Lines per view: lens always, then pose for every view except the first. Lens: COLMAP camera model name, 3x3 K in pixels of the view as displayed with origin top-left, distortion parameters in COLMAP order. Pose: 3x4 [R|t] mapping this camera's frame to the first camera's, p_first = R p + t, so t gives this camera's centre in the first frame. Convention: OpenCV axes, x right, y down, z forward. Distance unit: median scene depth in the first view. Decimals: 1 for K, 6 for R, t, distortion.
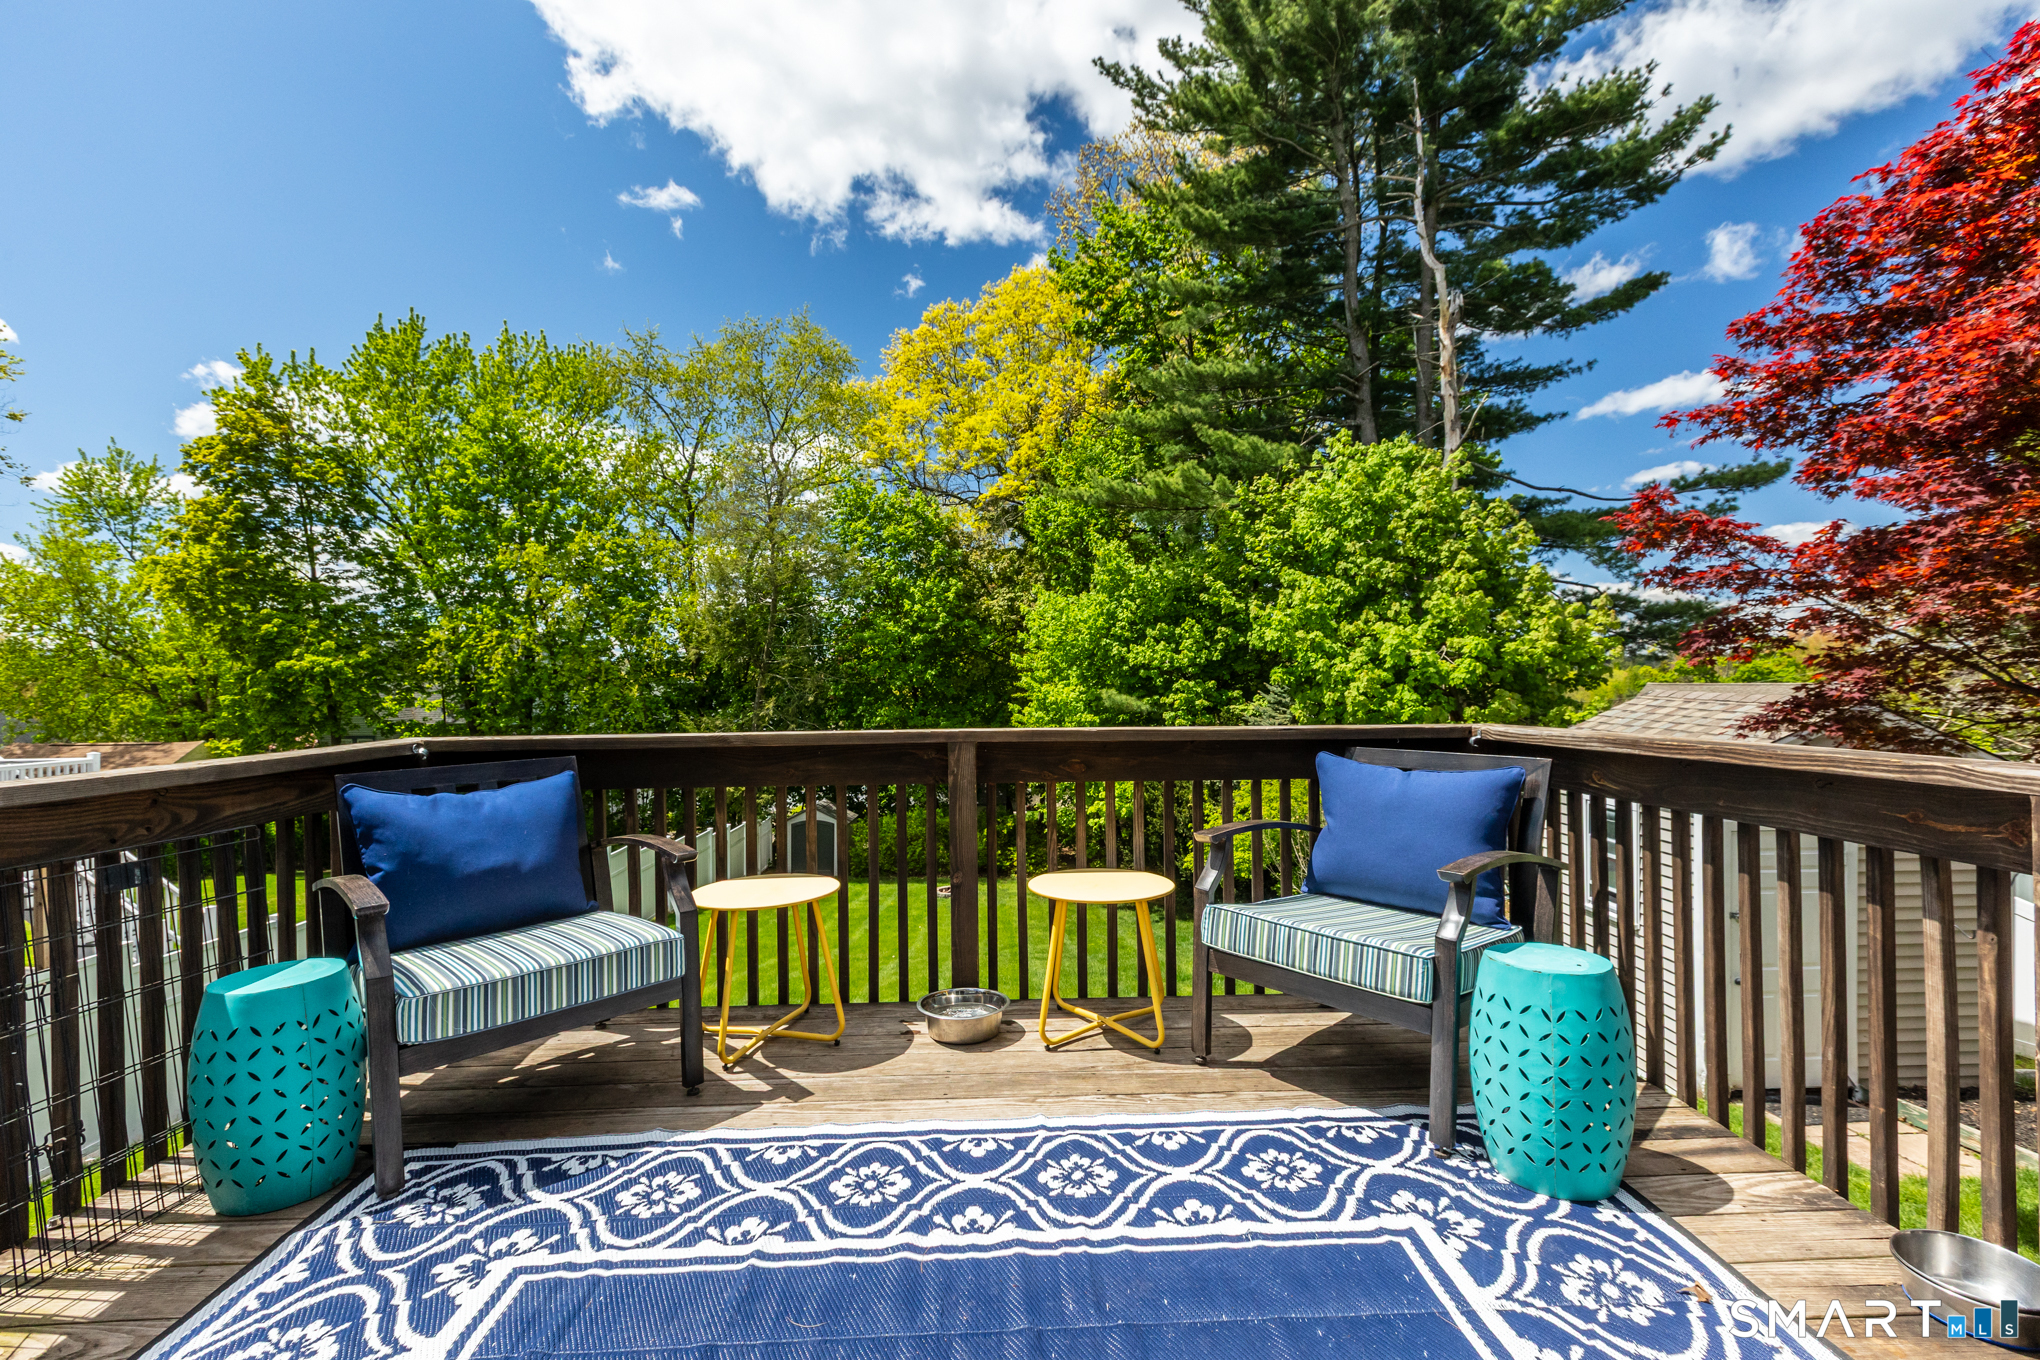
lens RADIAL K [[911.2, 0, 1018.0], [0, 911.2, 671.2], [0, 0, 1]] dist [-0.000340, 0.001193]
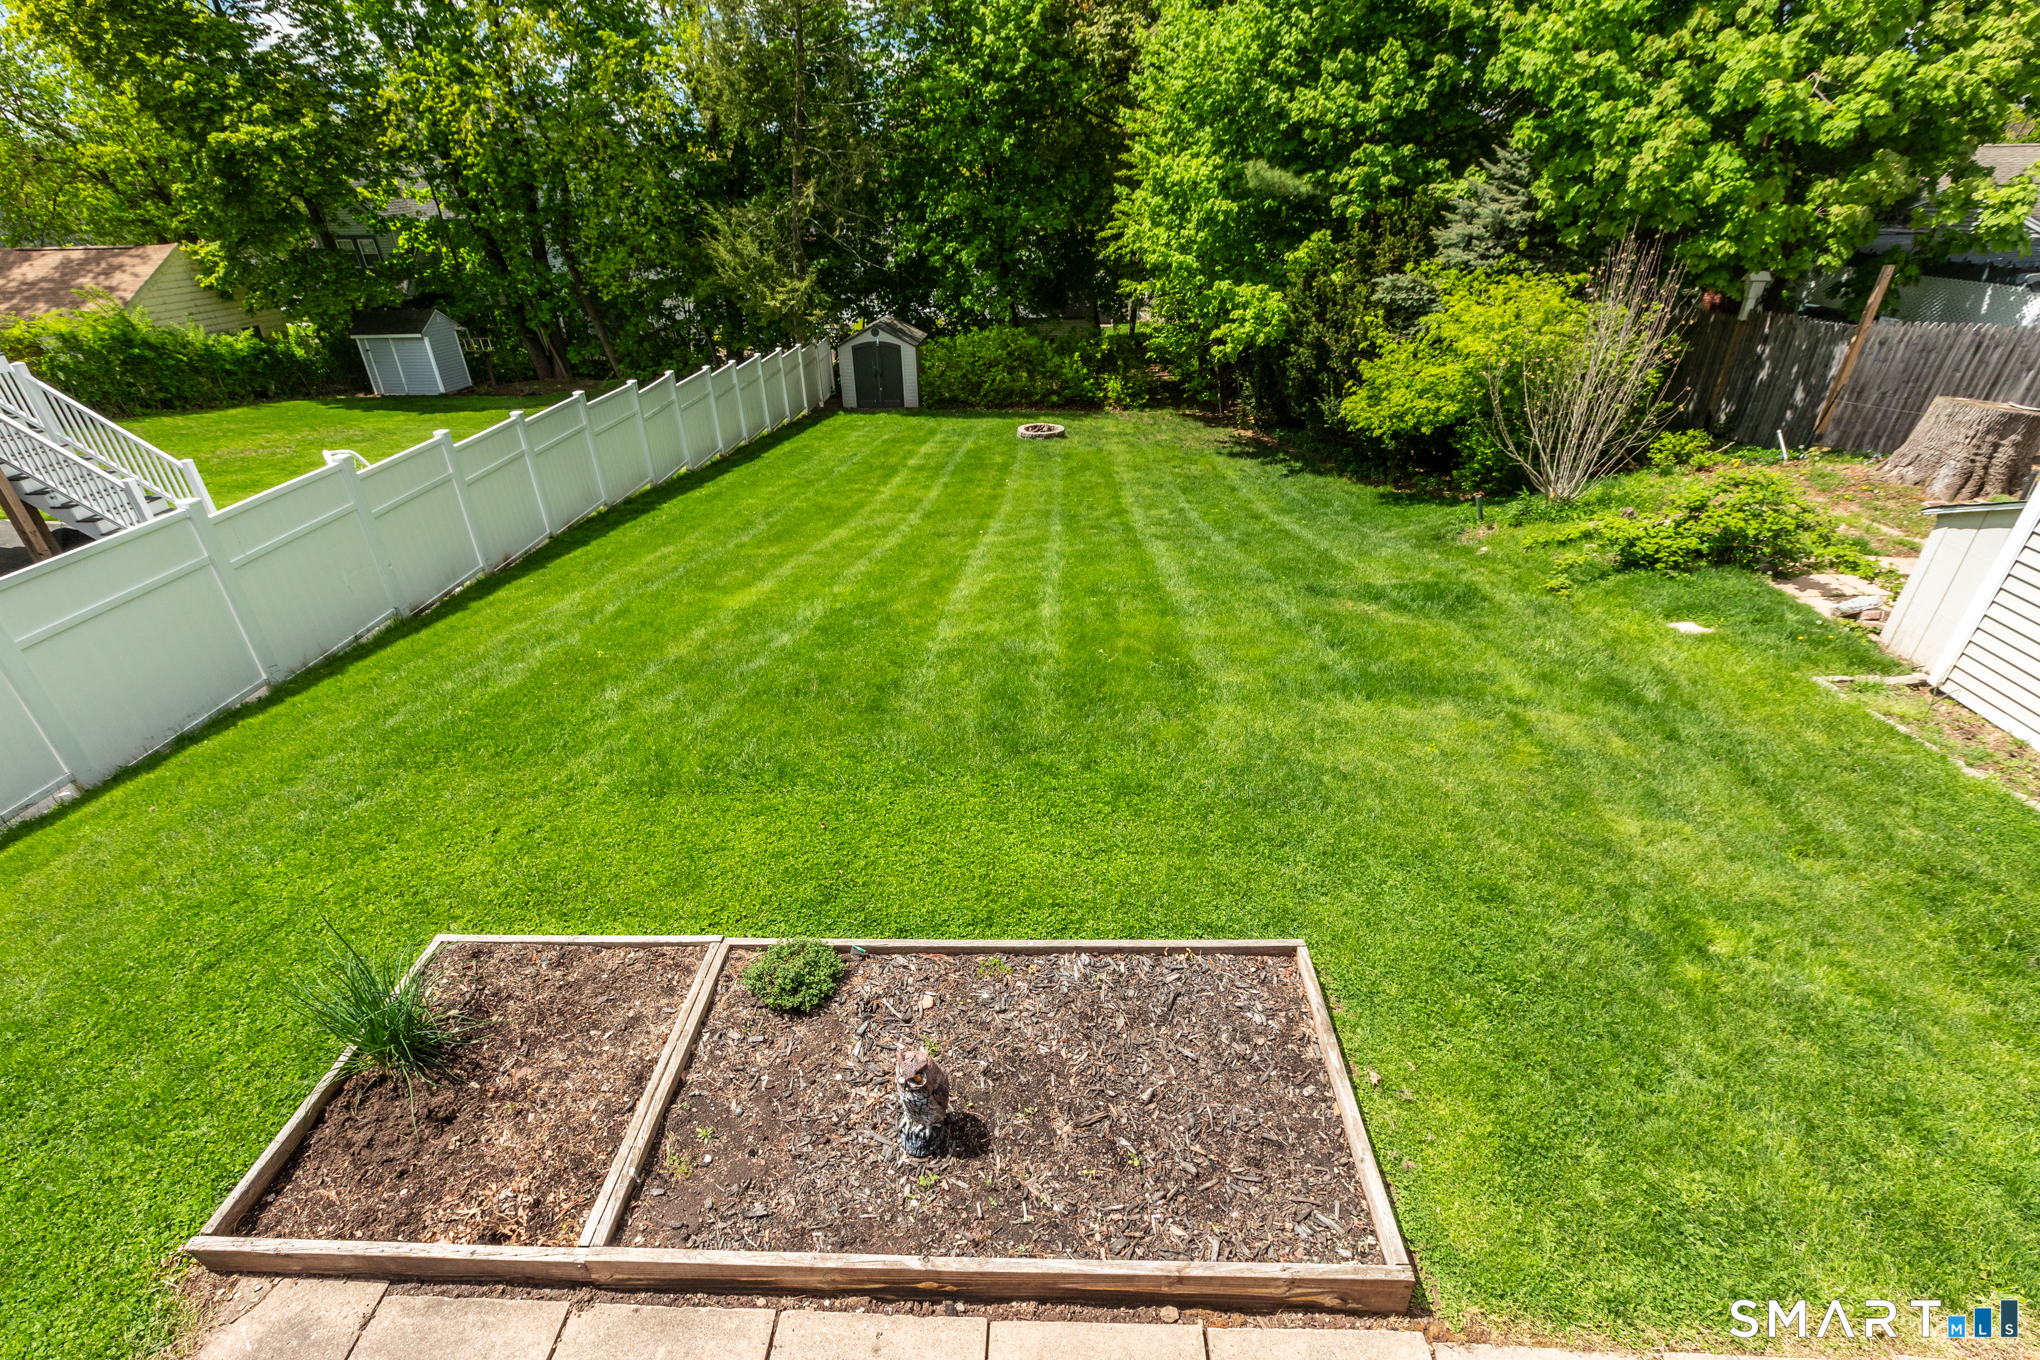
lens RADIAL K [[911.2, 0, 1017.6], [0, 911.2, 676.1], [0, 0, 1]] dist [-0.000340, 0.001193]
pose [[0.996856, 0.030520, -0.073122, -0.025222], [0.010277, 0.865245, 0.501244, 0.009193], [0.078567, -0.500420, 0.862211, 0.148328]]
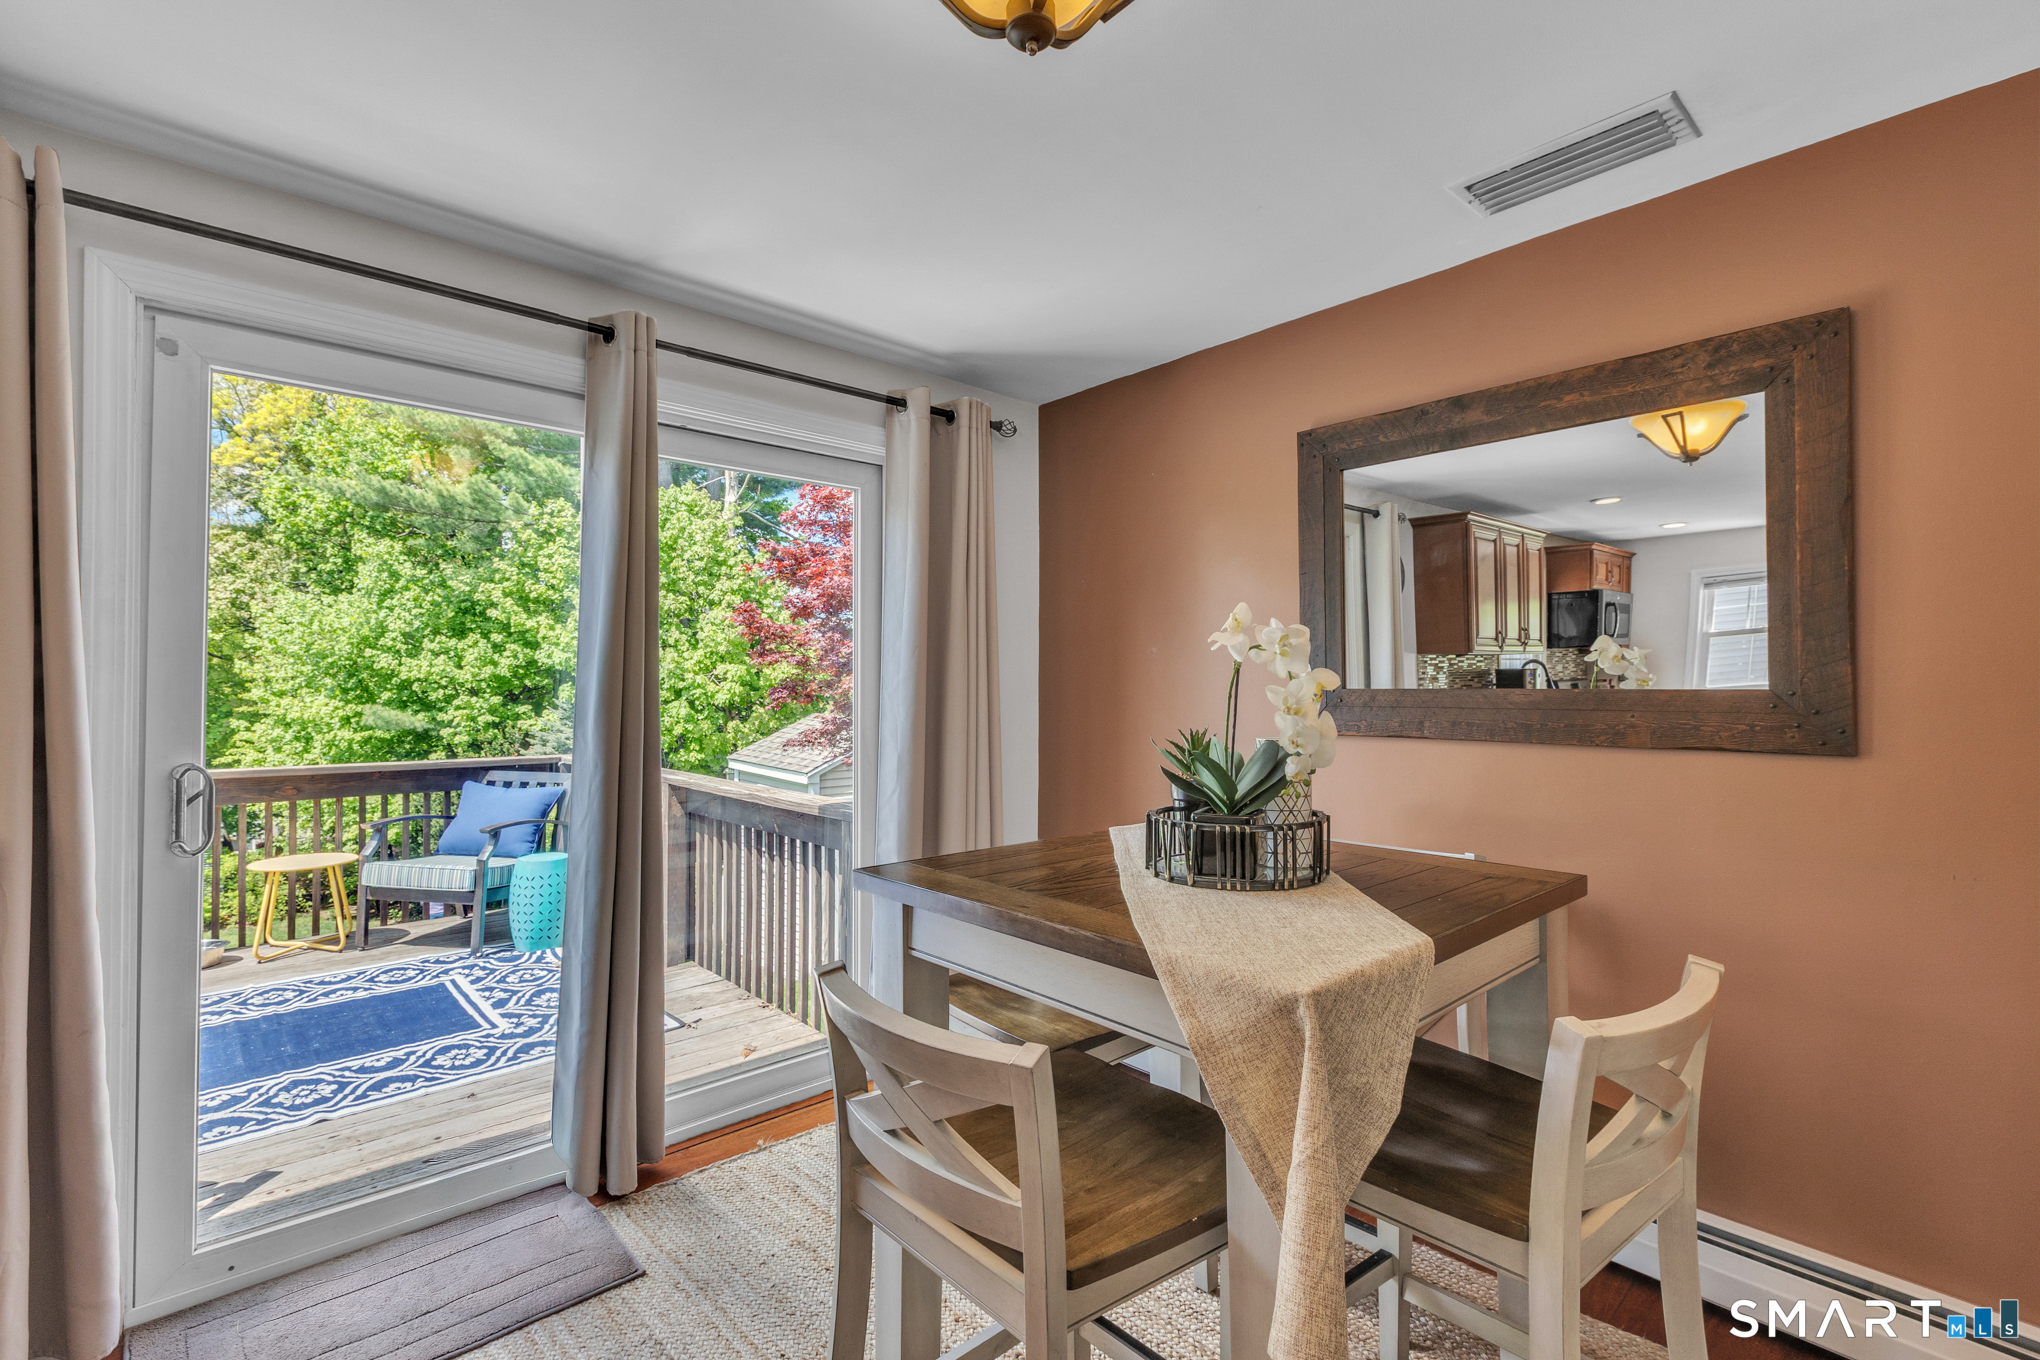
lens RADIAL K [[921.6, 0, 1021.5], [0, 921.6, 677.3], [0, 0, 1]] dist [0.001098, 0.000065]
pose [[0.765588, 0.019483, 0.643036, 0.000533], [-0.019798, 0.999781, -0.006722, -0.014395], [-0.643027, -0.007585, 0.765806, -0.139265]]
